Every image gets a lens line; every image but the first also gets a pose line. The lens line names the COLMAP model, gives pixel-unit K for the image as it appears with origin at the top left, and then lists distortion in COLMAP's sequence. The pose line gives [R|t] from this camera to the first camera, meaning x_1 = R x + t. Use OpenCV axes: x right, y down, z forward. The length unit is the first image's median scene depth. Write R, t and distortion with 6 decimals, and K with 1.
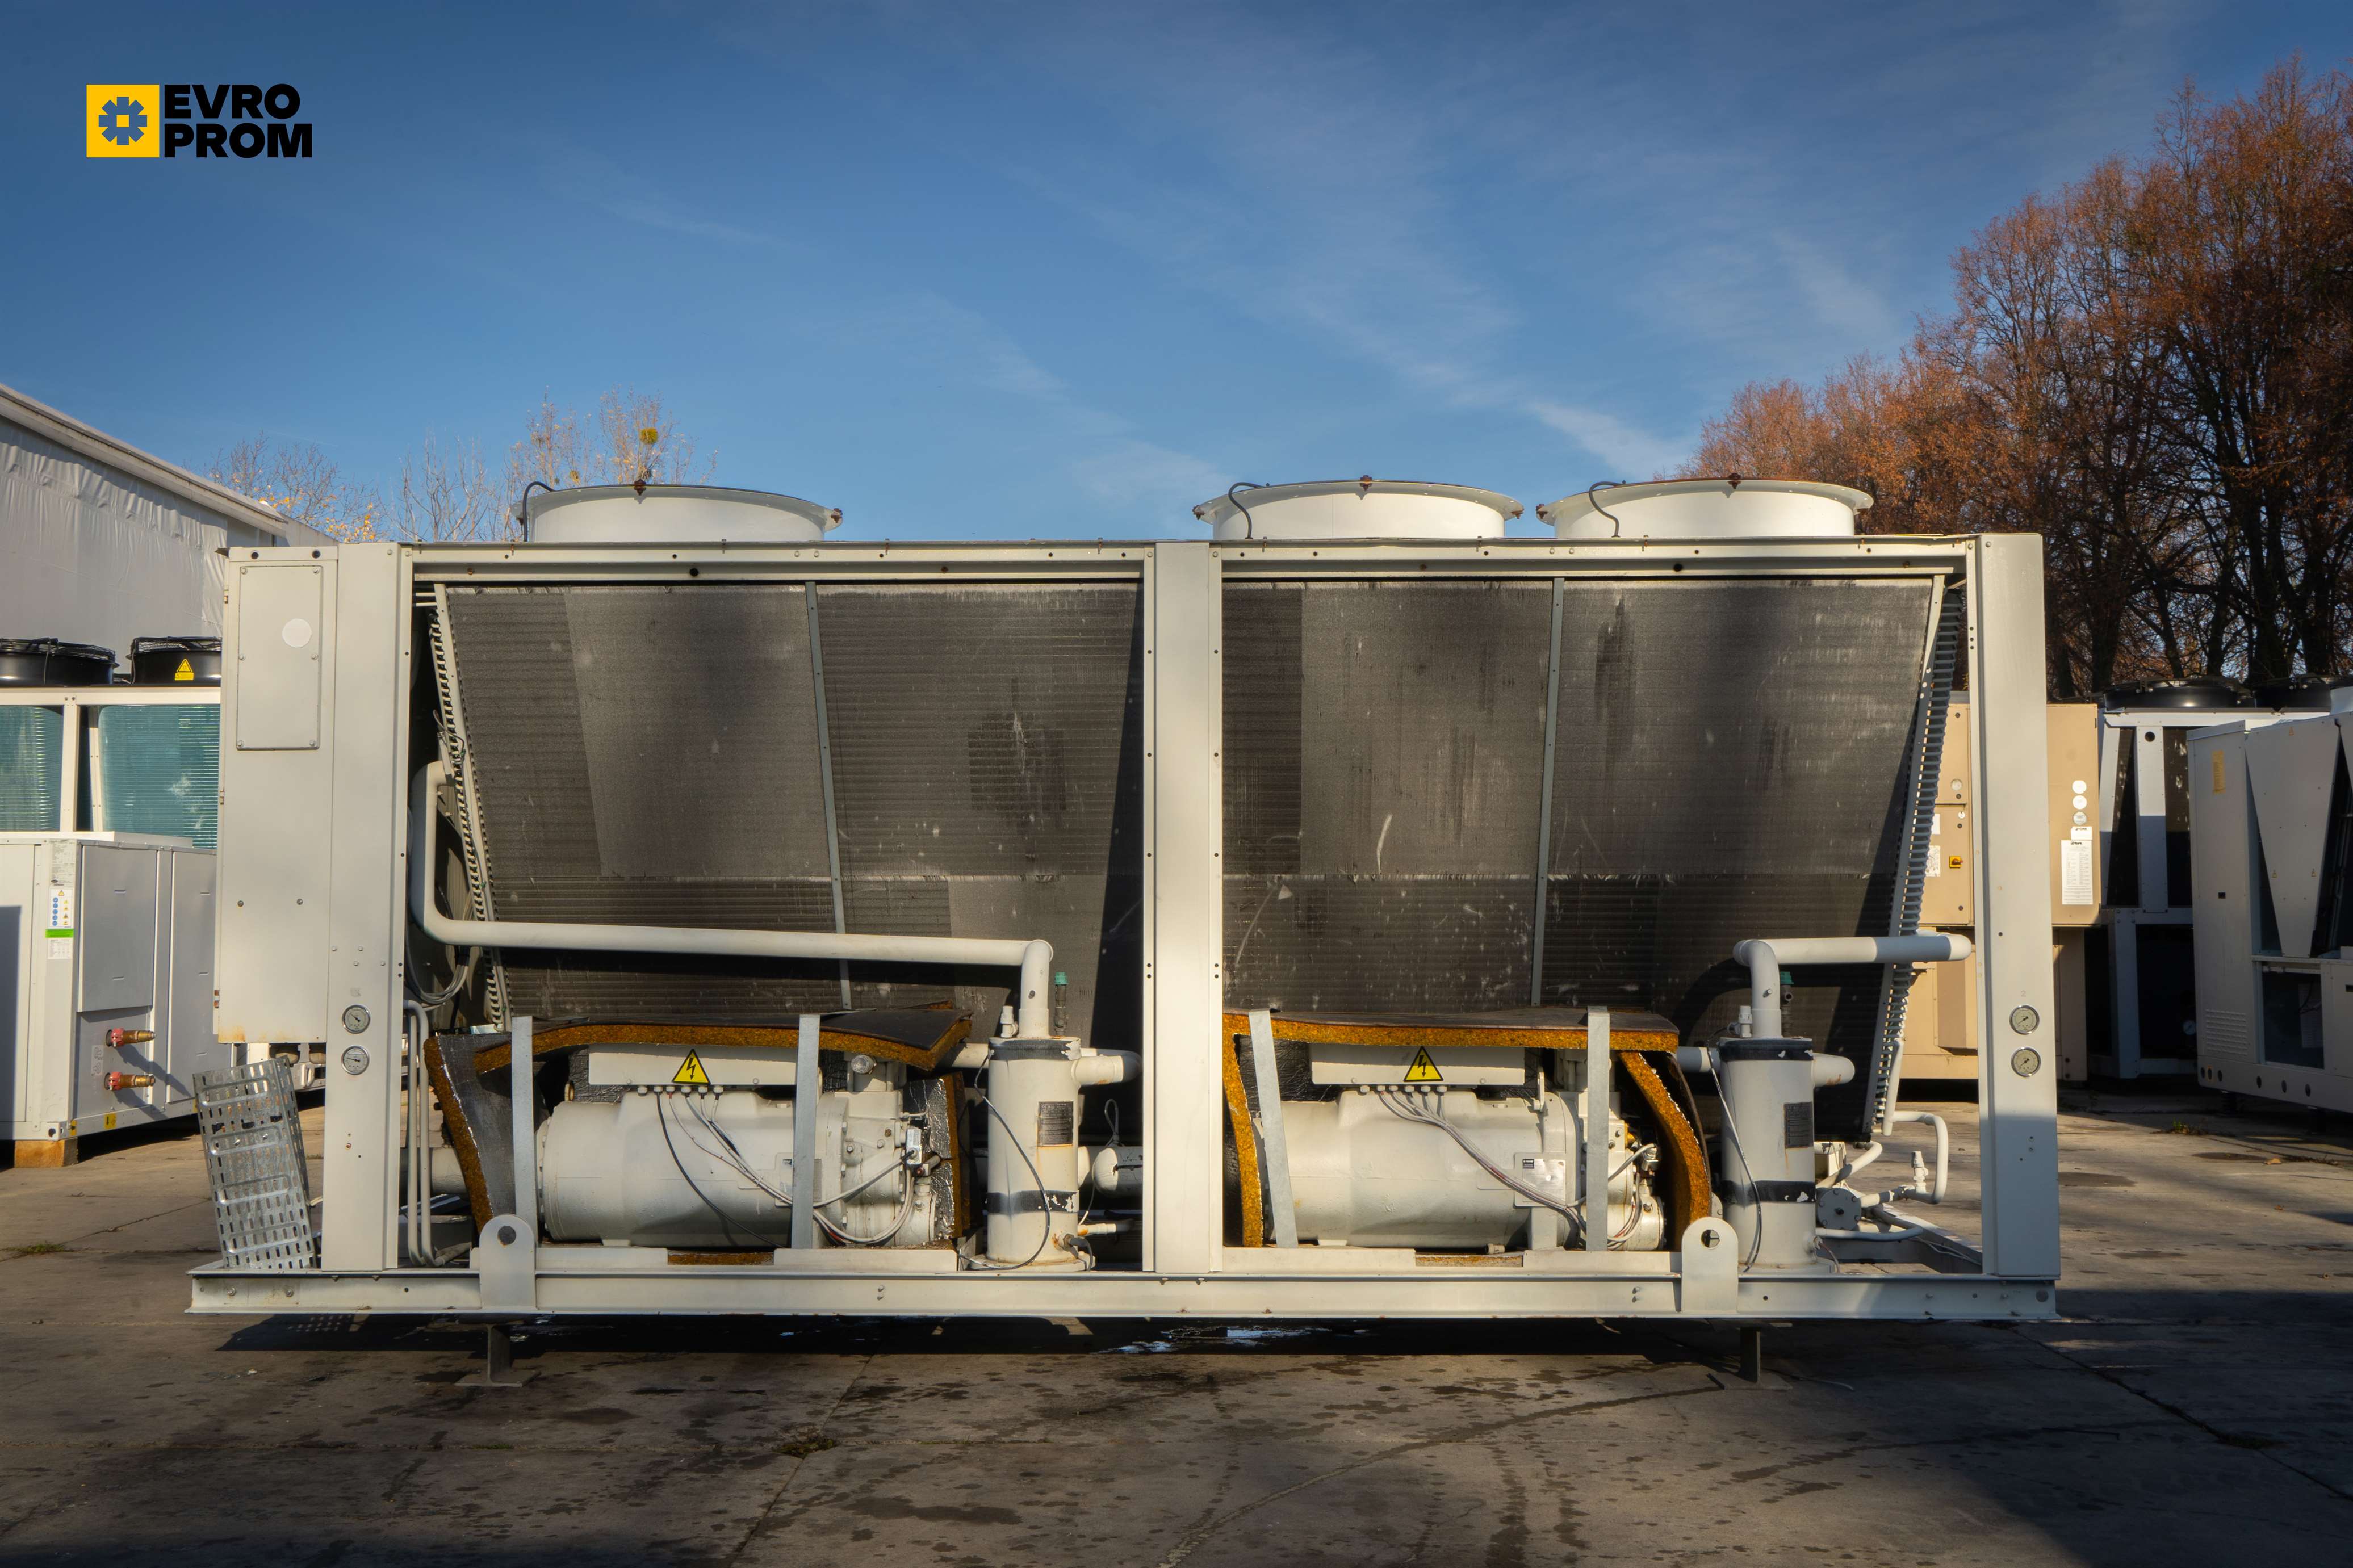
lens RADIAL K [[2451.5, 0, 1178.3], [0, 2451.5, 790.1], [0, 0, 1]] dist [0.004960, 0.000000]
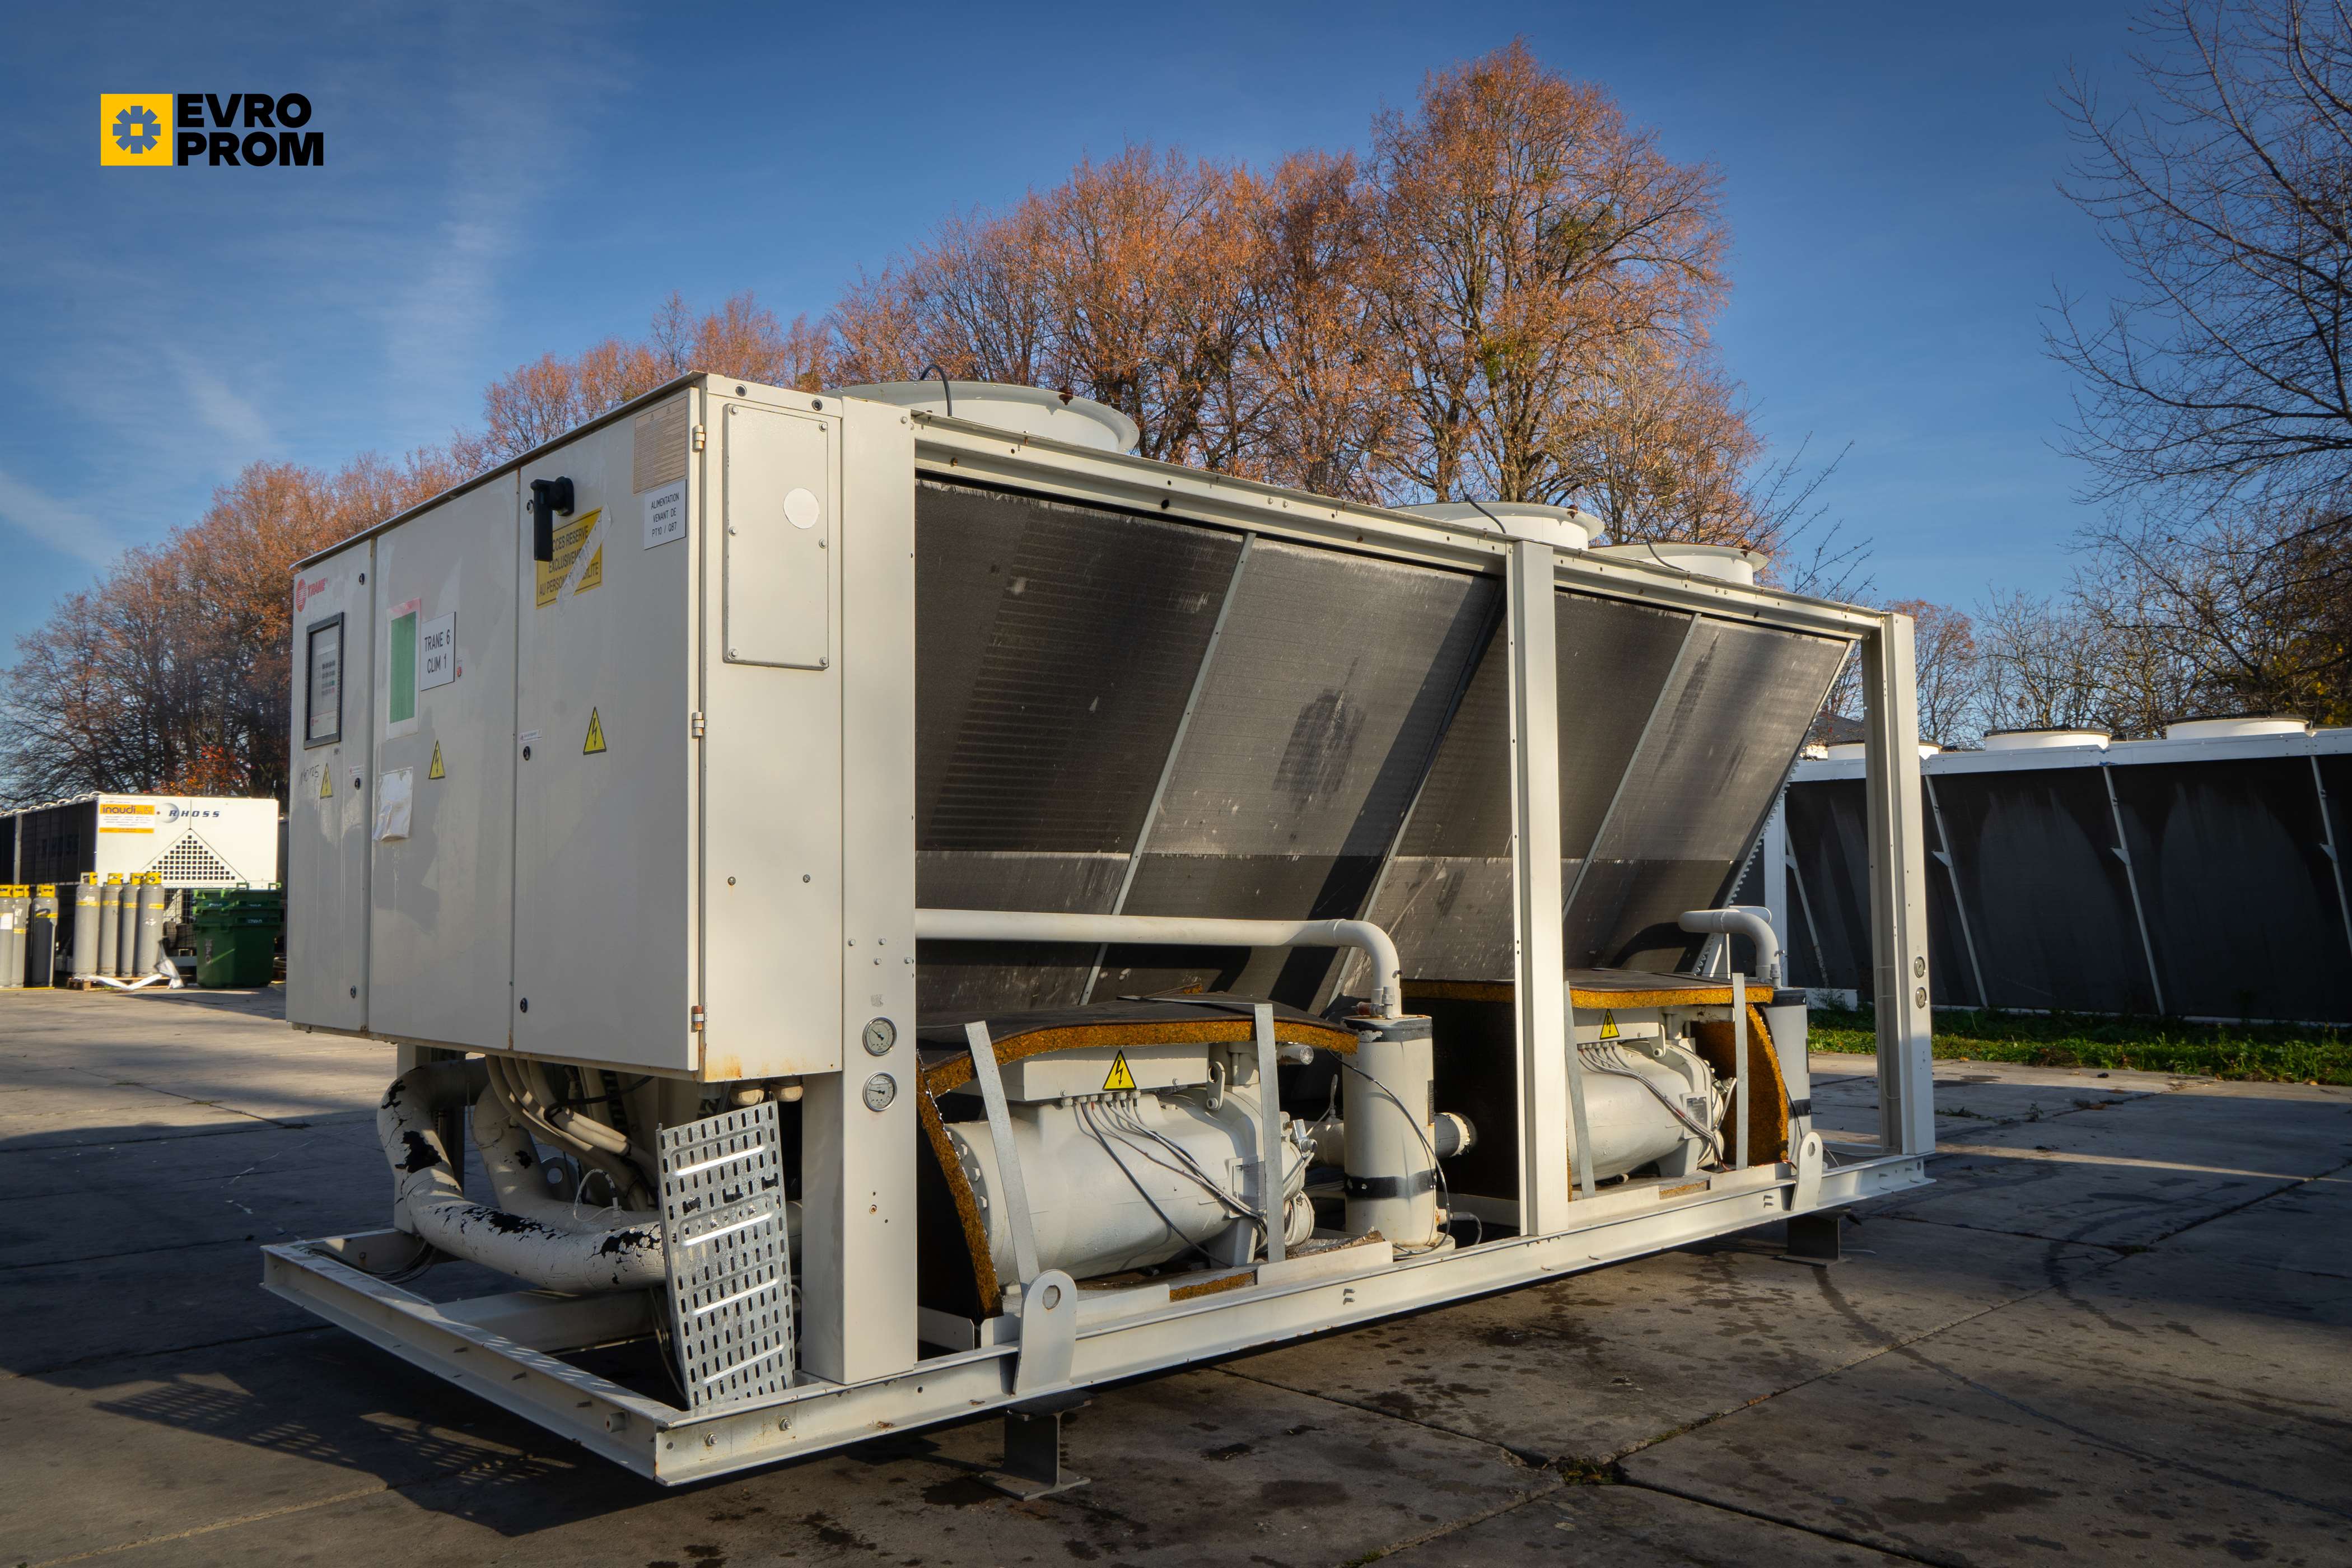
lens RADIAL K [[1825.9, 0, 1181.3], [0, 1825.9, 779.1], [0, 0, 1]] dist [-0.005481, -0.002649]
pose [[0.720940, 0.040900, 0.691790, -0.640232], [-0.029124, 0.999163, -0.028722, 0.027997], [-0.692385, 0.000559, 0.721528, 0.524909]]
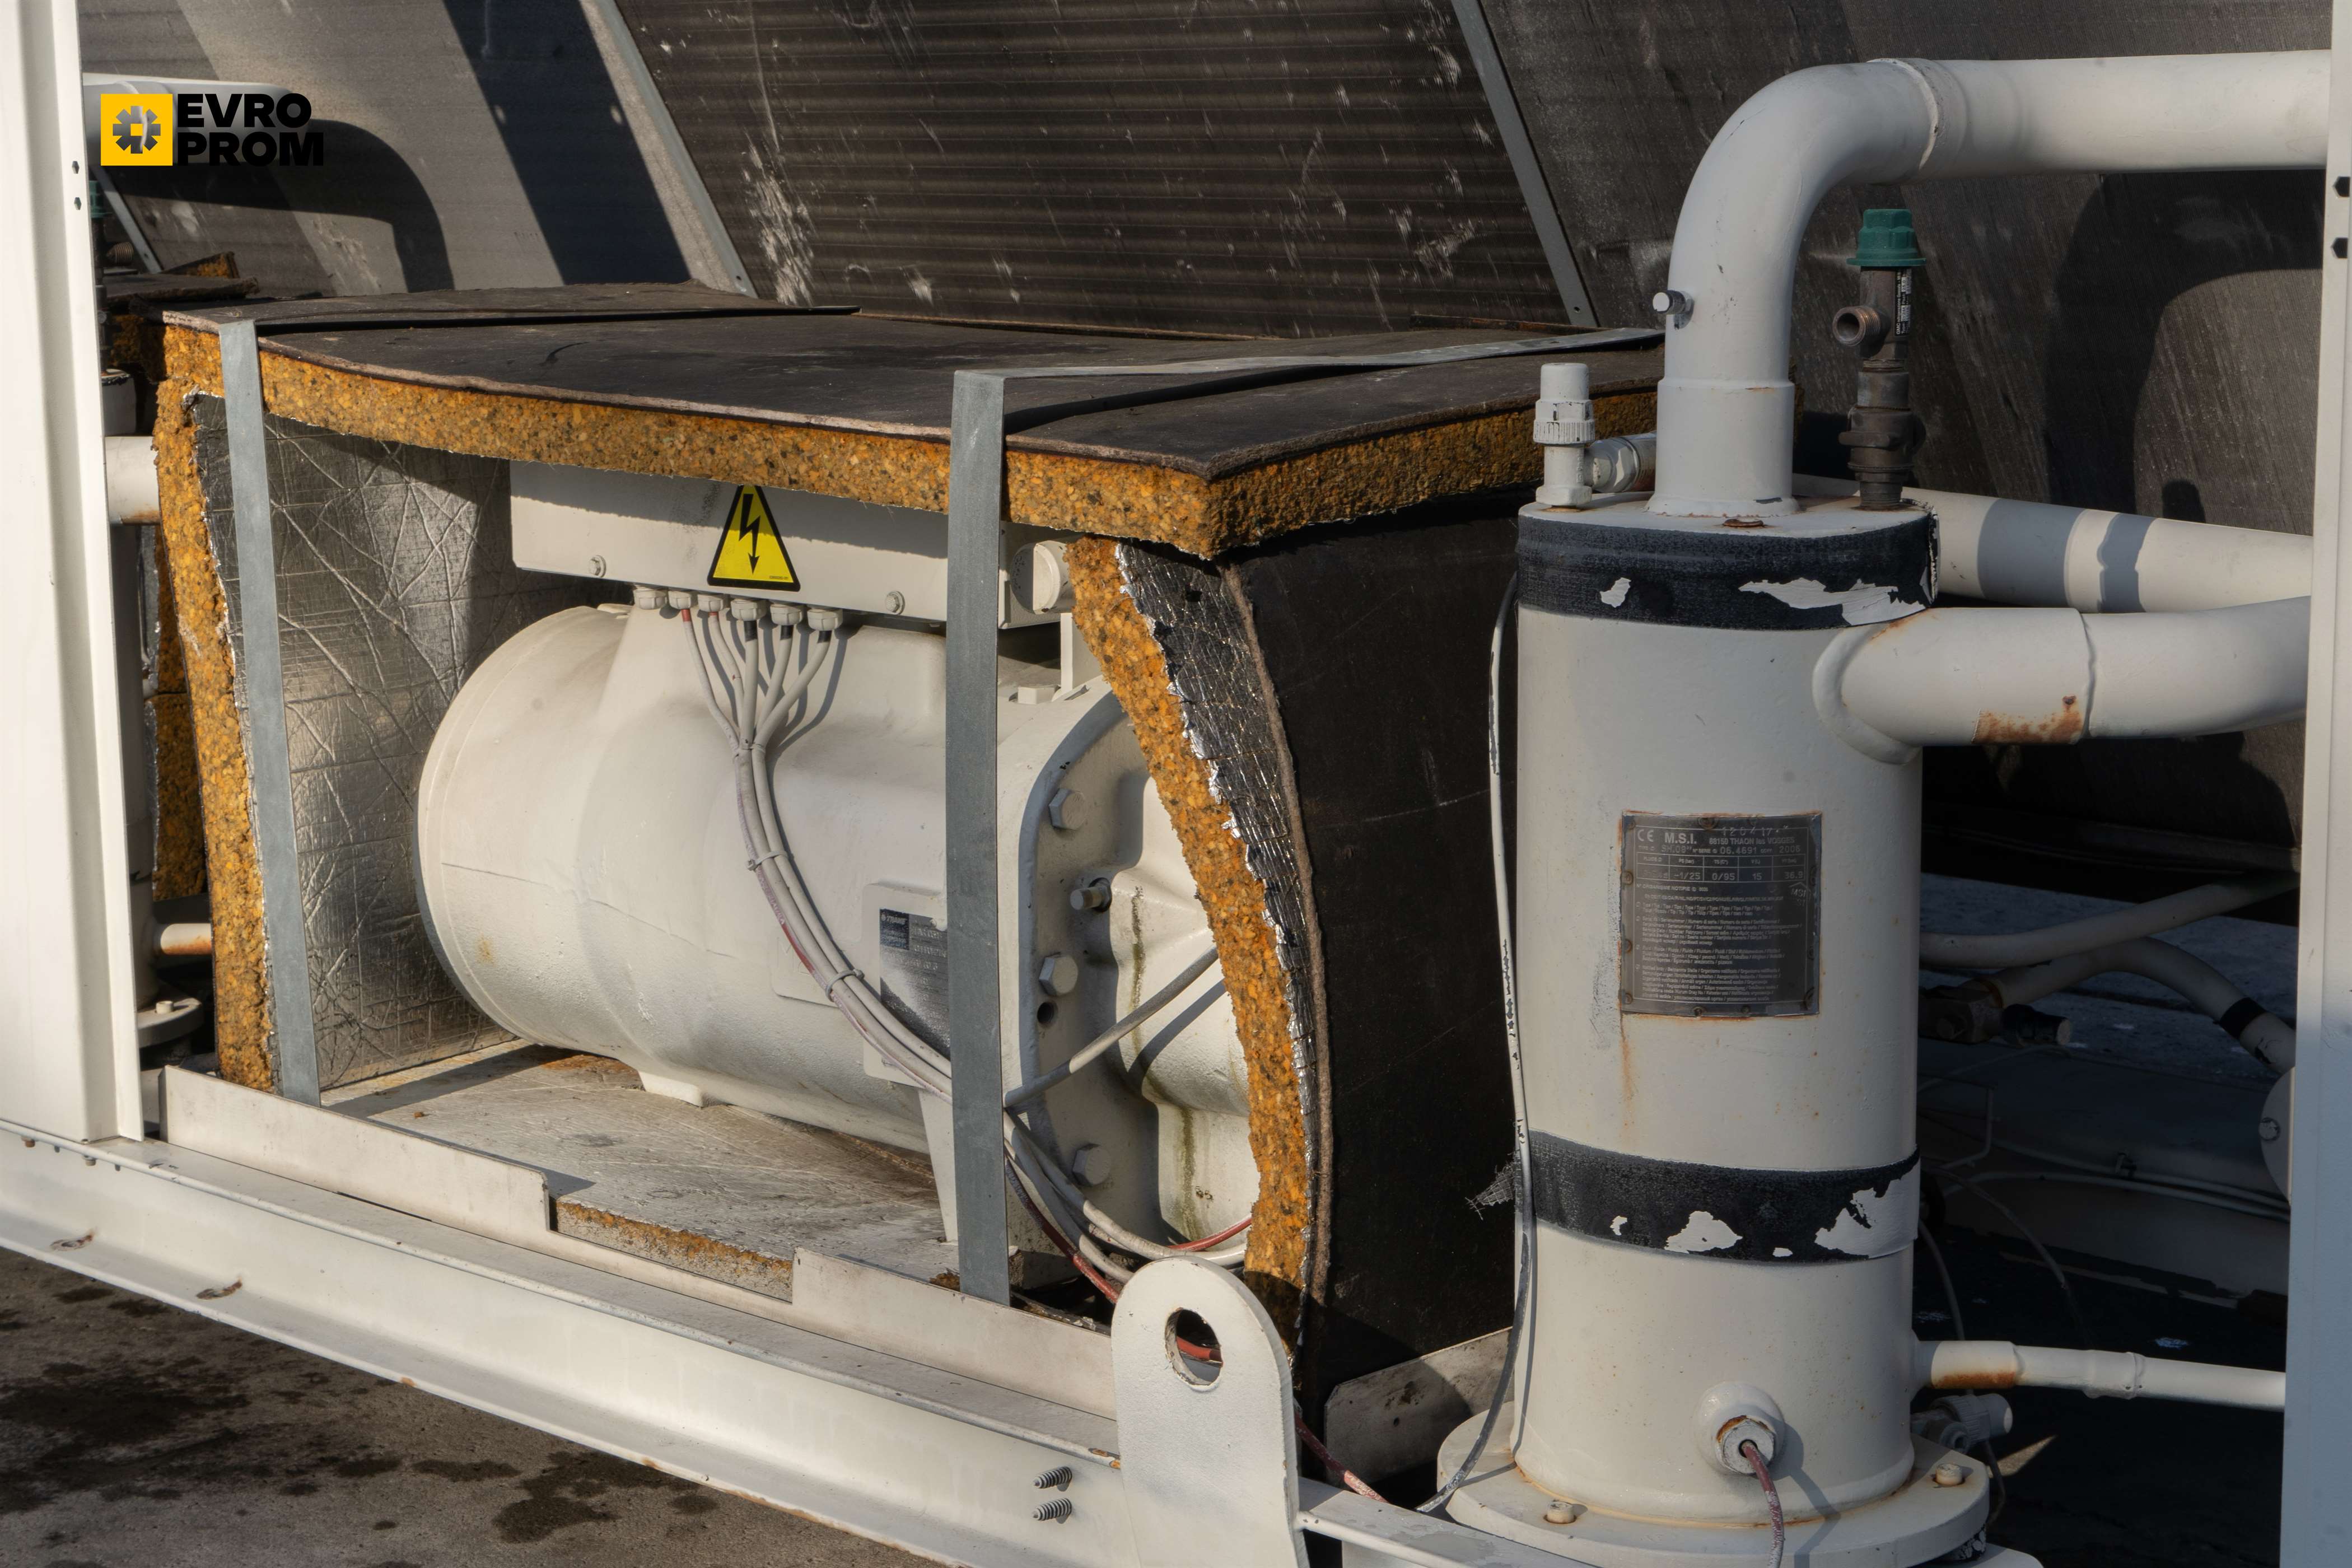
lens RADIAL K [[4197.0, 0, 1170.8], [0, 4197.0, 787.1], [0, 0, 1]] dist [0.033007, 0.000000]
pose [[0.741259, 0.102219, -0.663390, 0.453972], [0.052710, 0.976419, 0.209349, 0.043369], [0.669146, -0.190150, 0.718392, 0.684440]]
